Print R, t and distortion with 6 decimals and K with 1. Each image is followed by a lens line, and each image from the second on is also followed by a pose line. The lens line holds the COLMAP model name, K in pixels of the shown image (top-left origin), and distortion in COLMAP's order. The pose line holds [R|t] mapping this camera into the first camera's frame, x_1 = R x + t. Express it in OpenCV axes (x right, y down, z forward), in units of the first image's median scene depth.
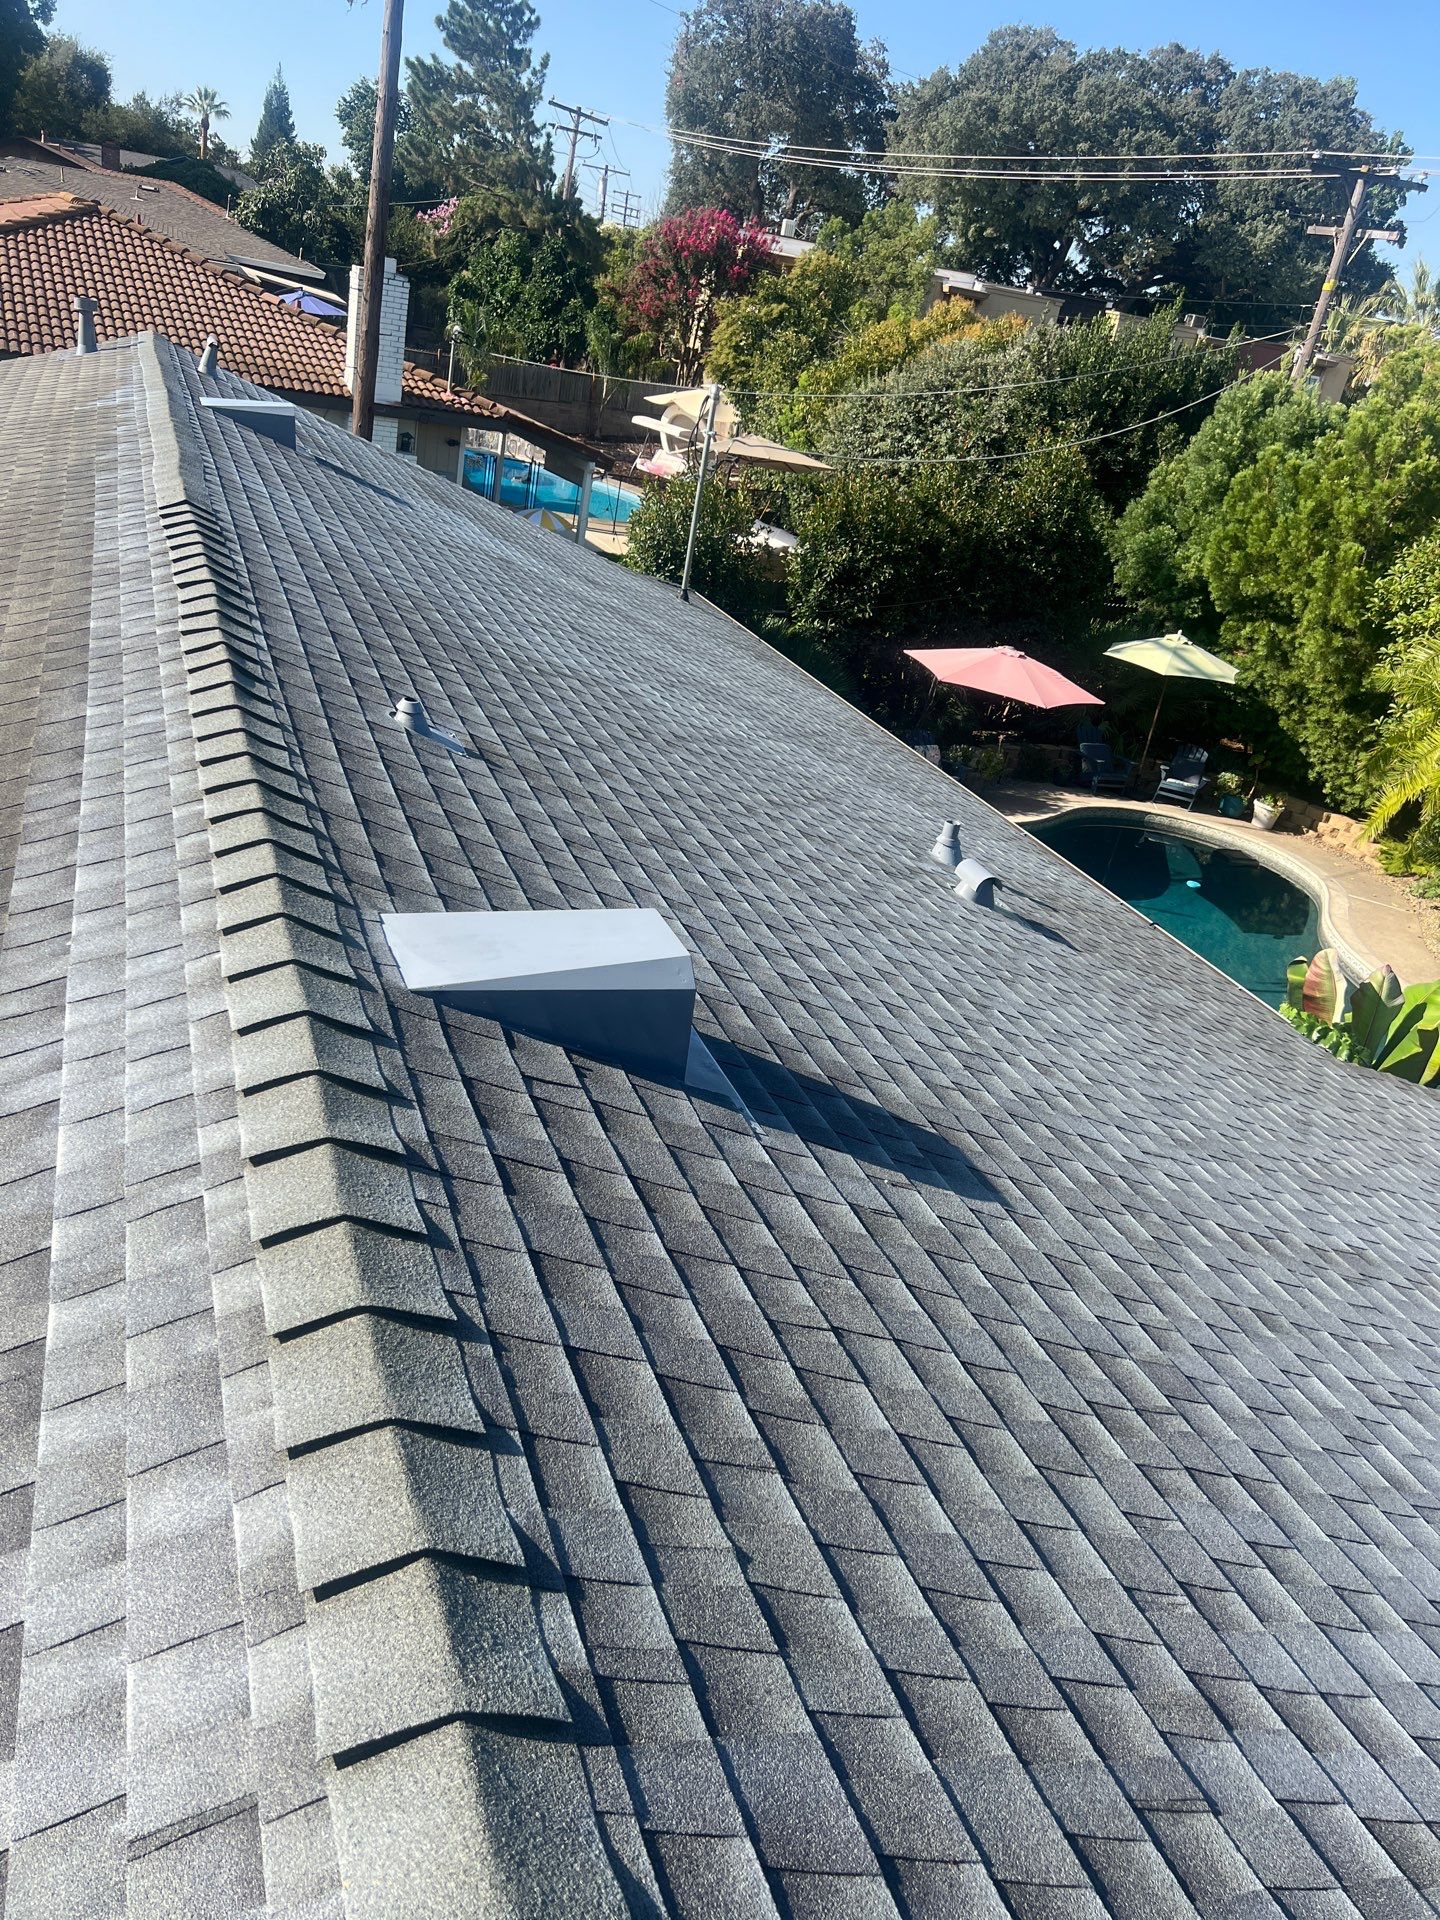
lens RADIAL K [[1589.8, 0, 720.0], [0, 1589.8, 960.0], [0, 0, 1]] dist [0.009301, -0.005196]
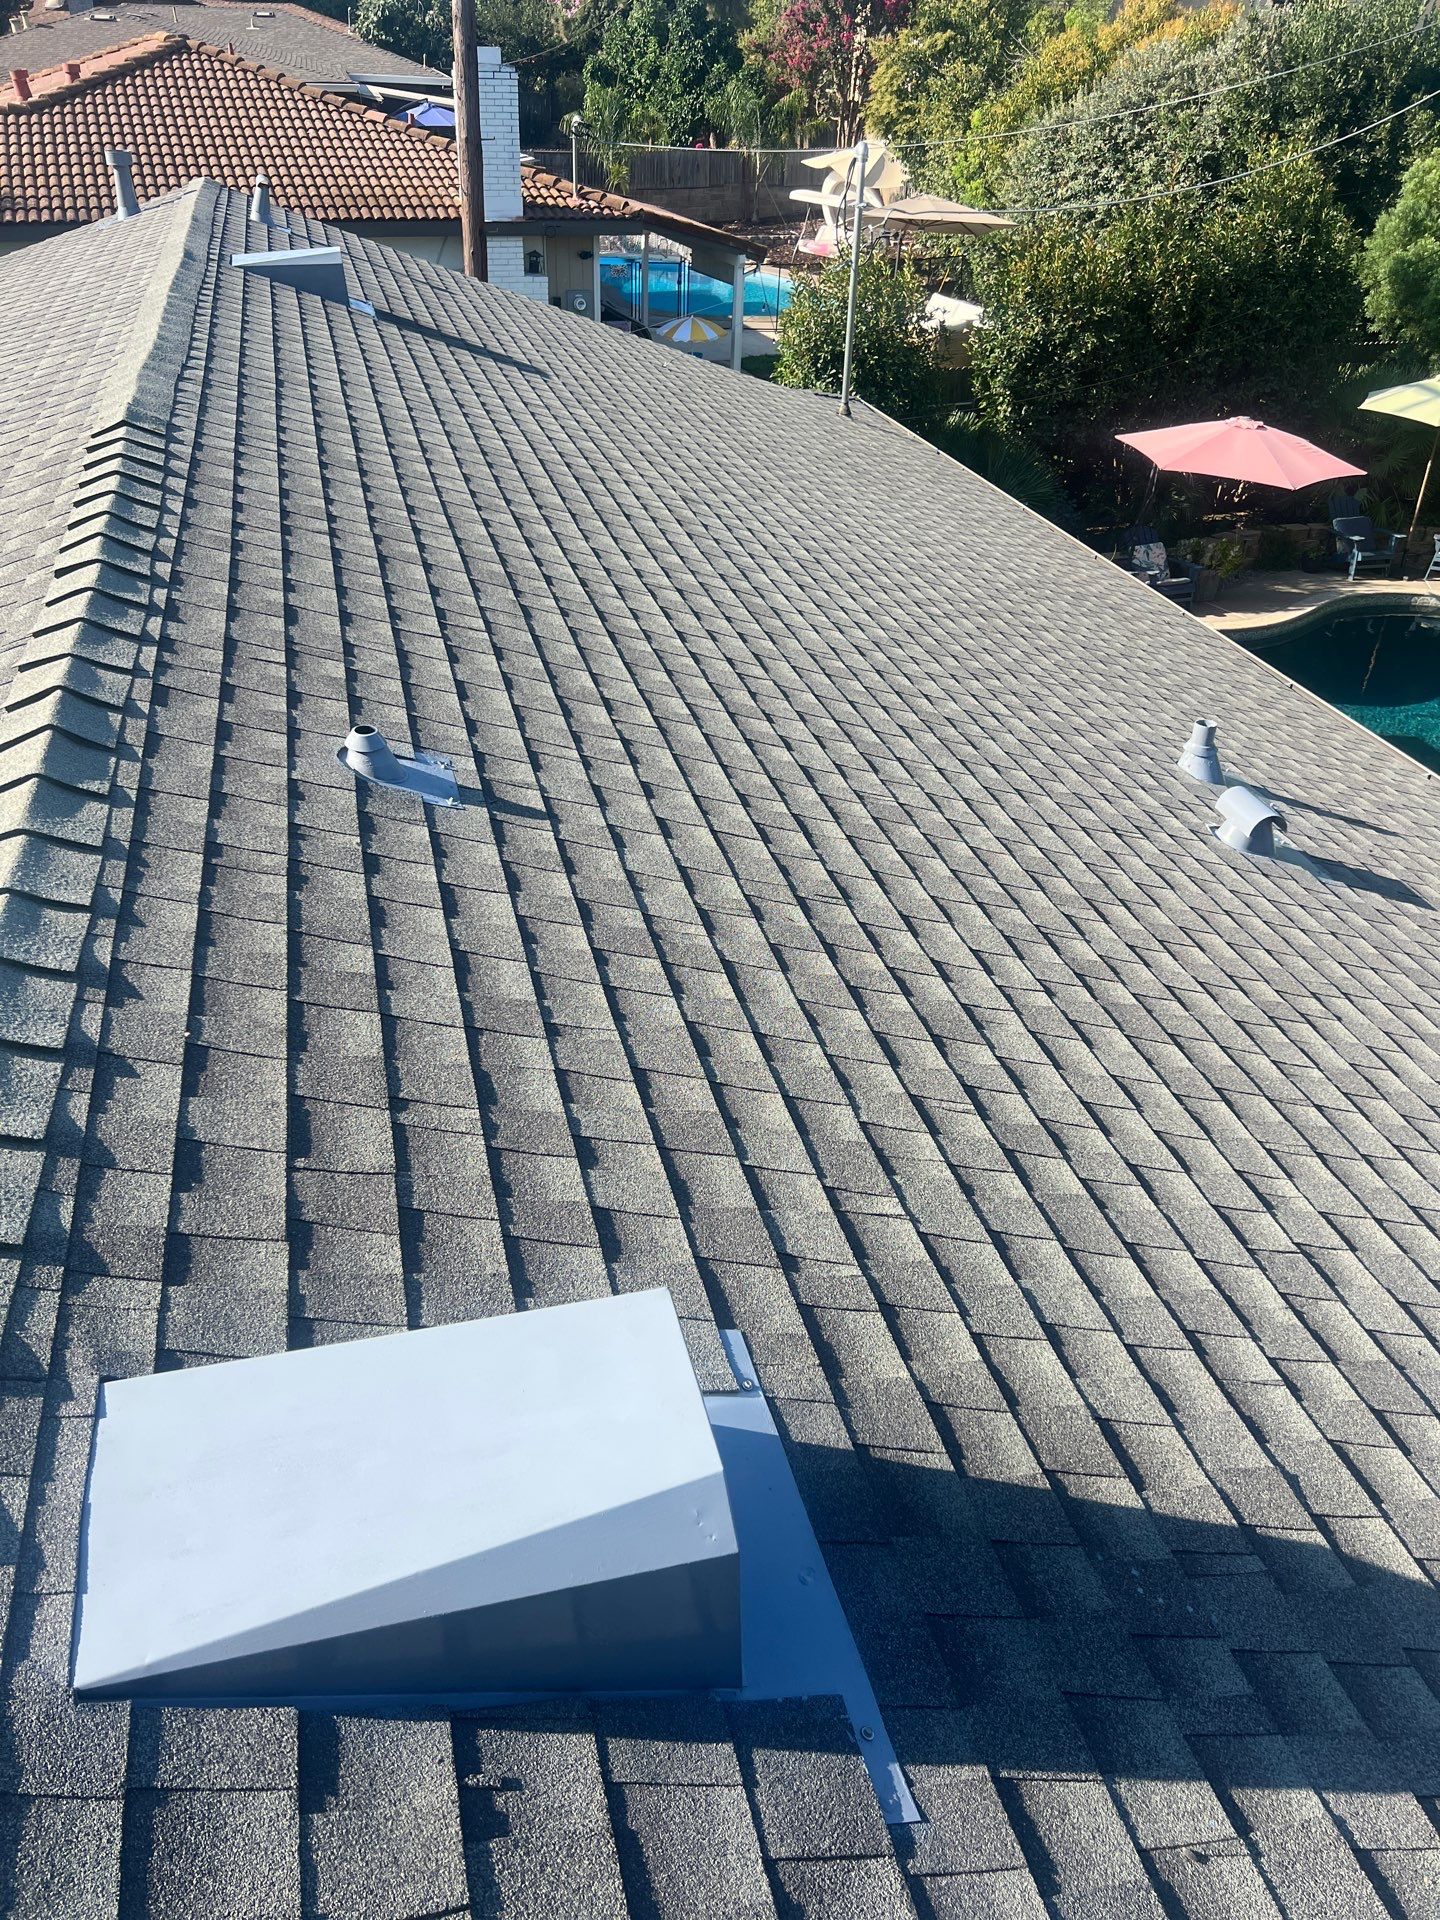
lens RADIAL K [[1528.4, 0, 720.0], [0, 1528.4, 960.0], [0, 0, 1]] dist [-0.002447, -0.004959]
pose [[0.985485, -0.071417, -0.154010, 0.010169], [0.092267, 0.986840, 0.132789, -0.036511], [0.142499, -0.145072, 0.979106, 0.101756]]
